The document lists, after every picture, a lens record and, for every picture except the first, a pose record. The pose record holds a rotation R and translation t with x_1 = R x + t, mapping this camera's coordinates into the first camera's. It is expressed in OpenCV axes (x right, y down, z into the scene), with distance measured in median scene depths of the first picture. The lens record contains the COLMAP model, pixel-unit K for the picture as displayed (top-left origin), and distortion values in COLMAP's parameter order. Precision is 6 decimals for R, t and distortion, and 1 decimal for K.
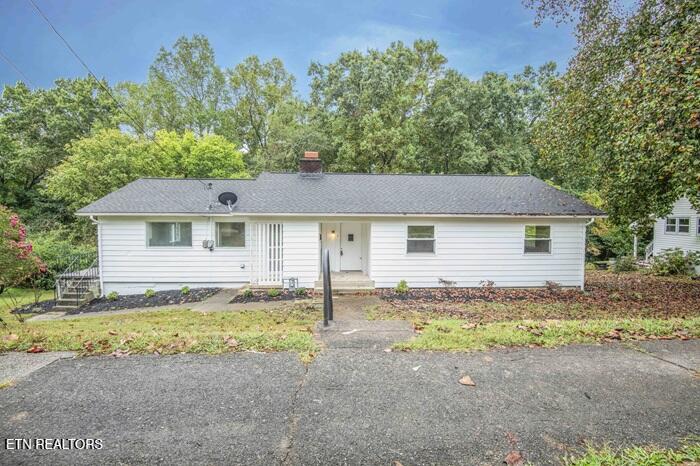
lens RADIAL K [[323.8, 0, 352.5], [0, 323.8, 233.1], [0, 0, 1]] dist [-0.002048, -0.023182]
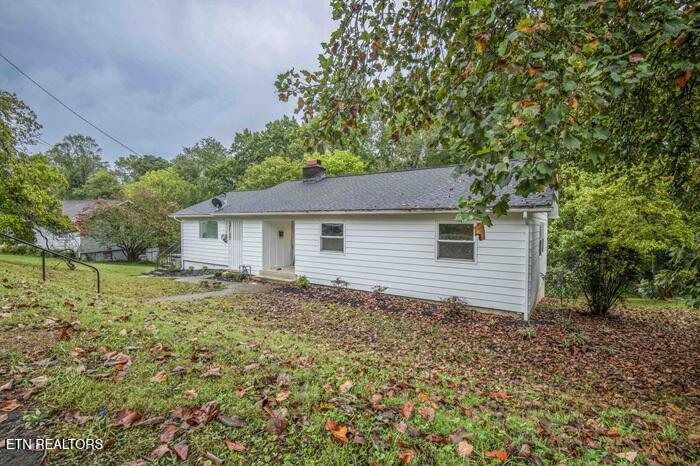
lens RADIAL K [[323.8, 0, 352.5], [0, 323.8, 233.1], [0, 0, 1]] dist [-0.002048, -0.023182]
pose [[0.802658, 0.019392, -0.596125, 0.808855], [-0.023972, 0.999713, 0.000243, 0.004153], [0.595958, 0.014095, 0.802892, 0.233911]]
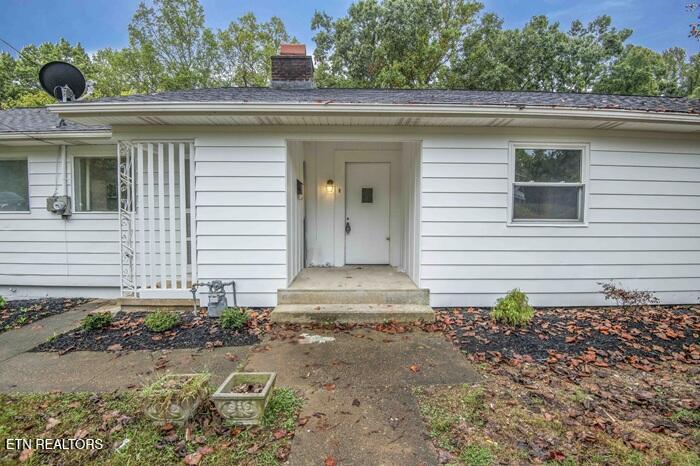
lens RADIAL K [[323.8, 0, 352.5], [0, 323.8, 233.1], [0, 0, 1]] dist [-0.002048, -0.023182]
pose [[0.999390, 0.001916, -0.034865, -0.011125], [-0.001470, 0.999917, 0.012807, 0.069821], [0.034887, -0.012748, 0.999310, 0.571311]]
